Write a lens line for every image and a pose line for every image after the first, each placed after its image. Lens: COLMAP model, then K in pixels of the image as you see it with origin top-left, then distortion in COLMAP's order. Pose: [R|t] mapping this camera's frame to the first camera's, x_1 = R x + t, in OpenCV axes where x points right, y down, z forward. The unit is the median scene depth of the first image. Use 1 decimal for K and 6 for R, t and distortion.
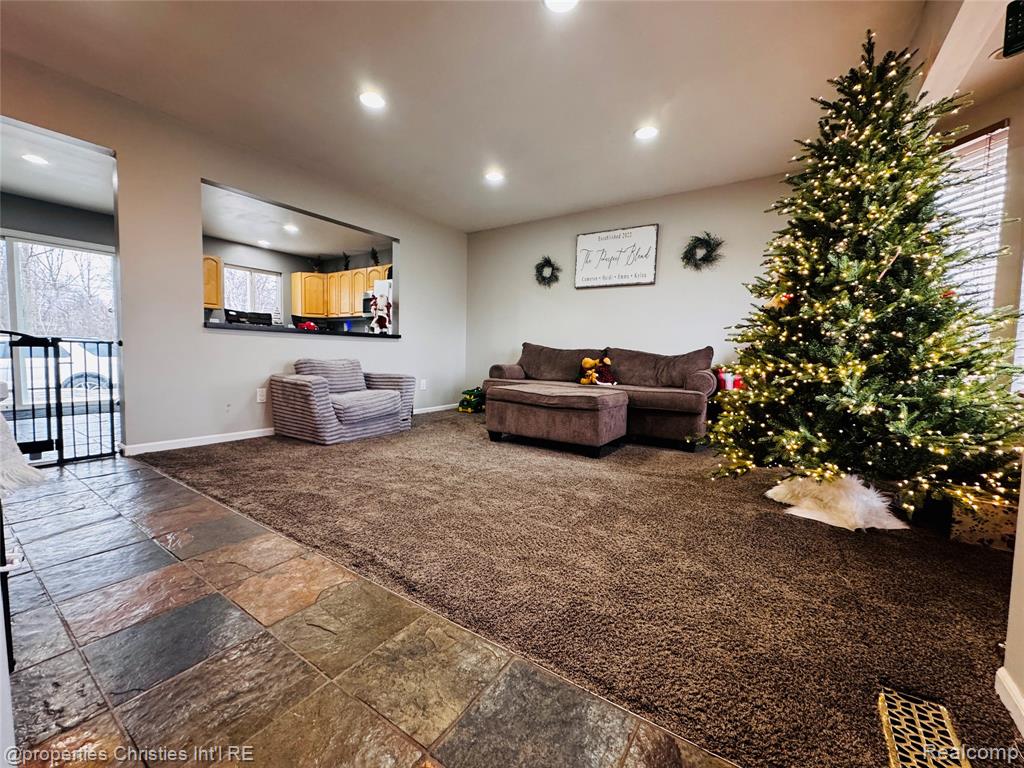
lens RADIAL K [[418.2, 0, 513.2], [0, 418.2, 379.1], [0, 0, 1]] dist [-0.009237, 0.003092]
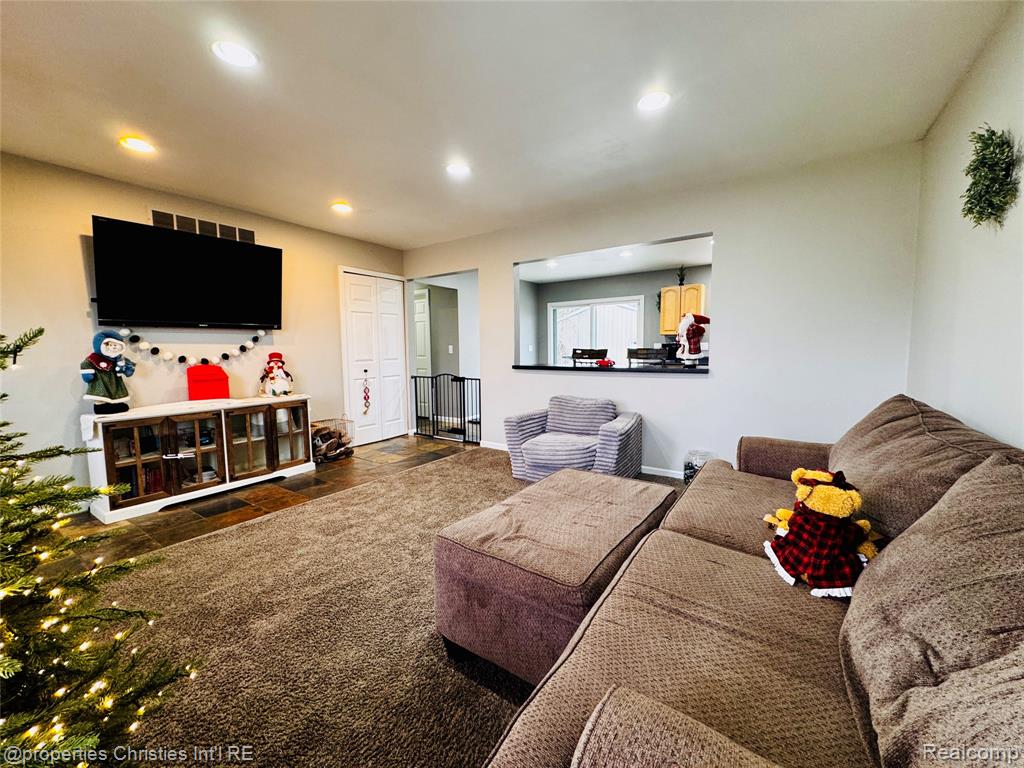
lens RADIAL K [[418.2, 0, 512.6], [0, 418.2, 382.9], [0, 0, 1]] dist [-0.009237, 0.003092]
pose [[-0.011684, 0.067727, -0.997636, 0.829220], [-0.057396, 0.996013, 0.068289, -0.220626], [0.998283, 0.058058, -0.007750, 1.272185]]
